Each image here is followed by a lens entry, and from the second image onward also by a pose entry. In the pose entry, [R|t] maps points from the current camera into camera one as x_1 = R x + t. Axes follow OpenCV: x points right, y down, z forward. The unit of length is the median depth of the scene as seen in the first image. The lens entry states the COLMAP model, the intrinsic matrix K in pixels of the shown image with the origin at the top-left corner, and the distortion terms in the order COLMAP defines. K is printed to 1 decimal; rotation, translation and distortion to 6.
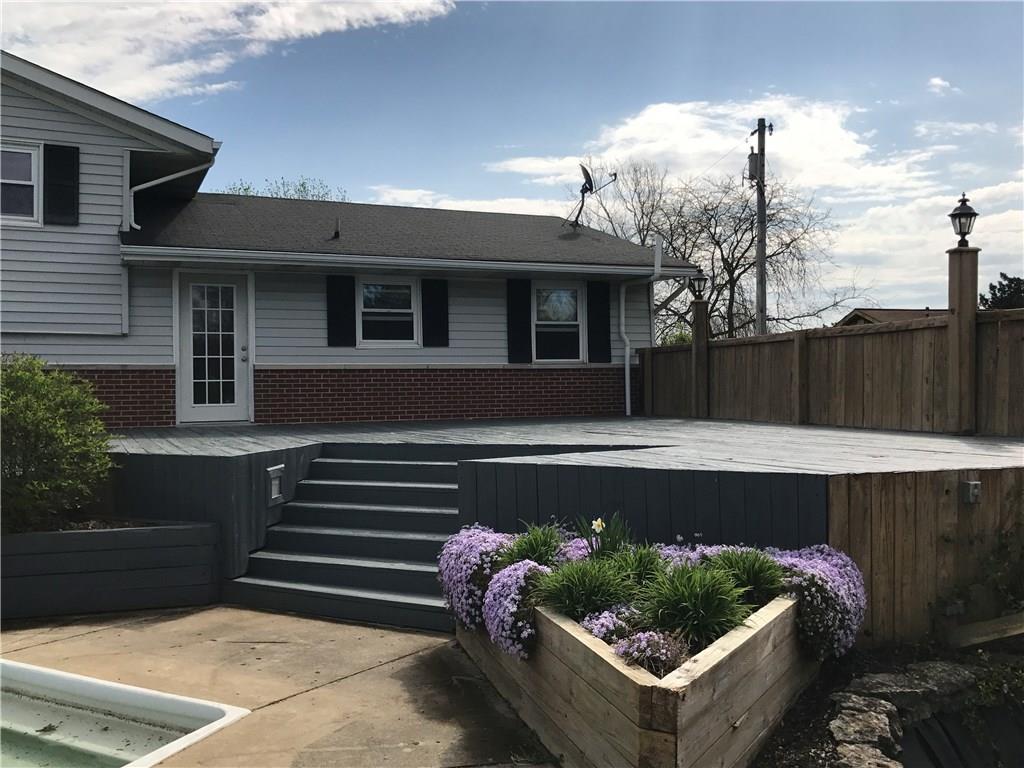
lens RADIAL K [[948.3, 0, 517.2], [0, 948.3, 378.1], [0, 0, 1]] dist [0.021260, 0.000000]
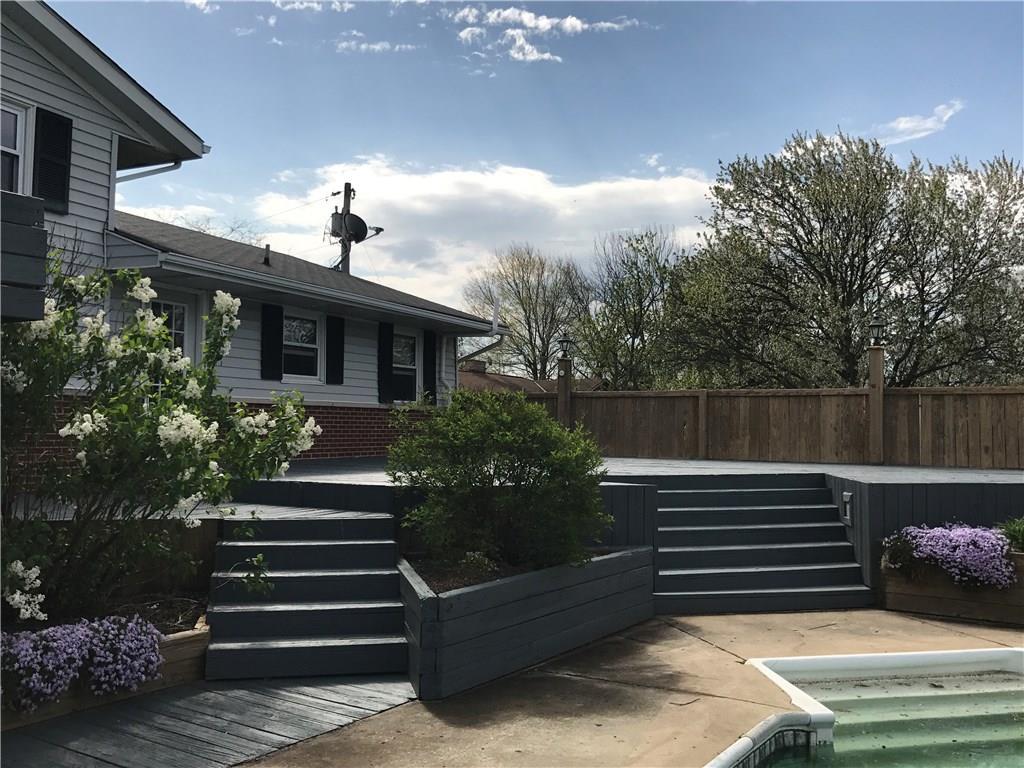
lens RADIAL K [[948.3, 0, 516.2], [0, 948.3, 376.8], [0, 0, 1]] dist [0.021260, 0.000000]
pose [[0.738258, 0.055325, 0.672245, -0.677272], [-0.023958, 0.998152, -0.055837, 0.011237], [-0.674093, 0.025117, 0.738220, 0.145409]]
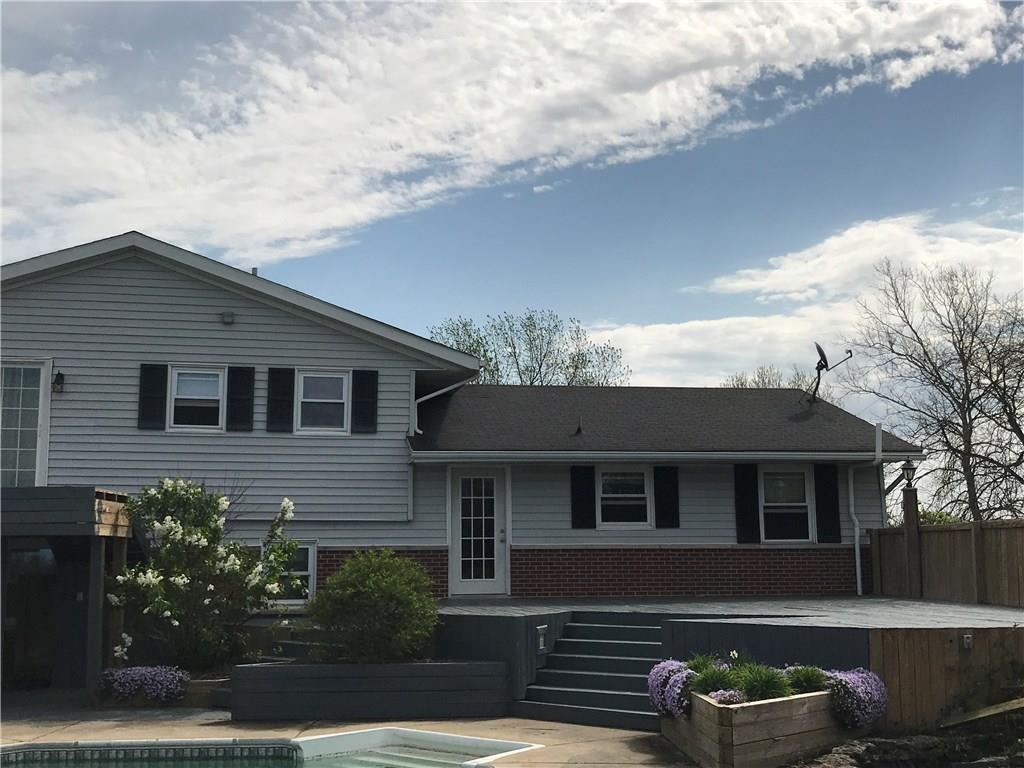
lens RADIAL K [[1336.3, 0, 487.9], [0, 1336.3, 345.9], [0, 0, 1]] dist [0.050946, 0.000000]
pose [[0.969244, -0.033224, -0.243847, 0.106043], [-0.002122, 0.989680, -0.143279, -0.021283], [0.246091, 0.139390, 0.959171, -0.624996]]
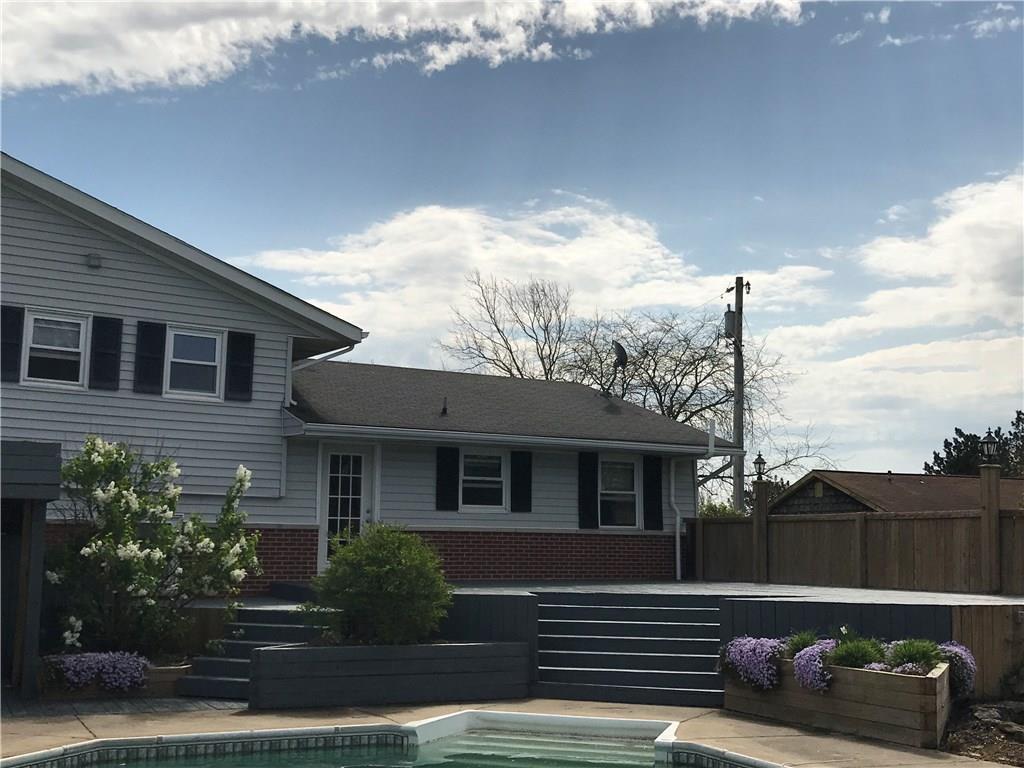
lens RADIAL K [[1336.3, 0, 509.2], [0, 1336.3, 360.9], [0, 0, 1]] dist [0.050946, 0.000000]
pose [[0.986666, 0.044505, 0.156553, -0.387017], [-0.023727, 0.990944, -0.132164, -0.001899], [-0.161018, 0.126687, 0.978787, -0.607153]]
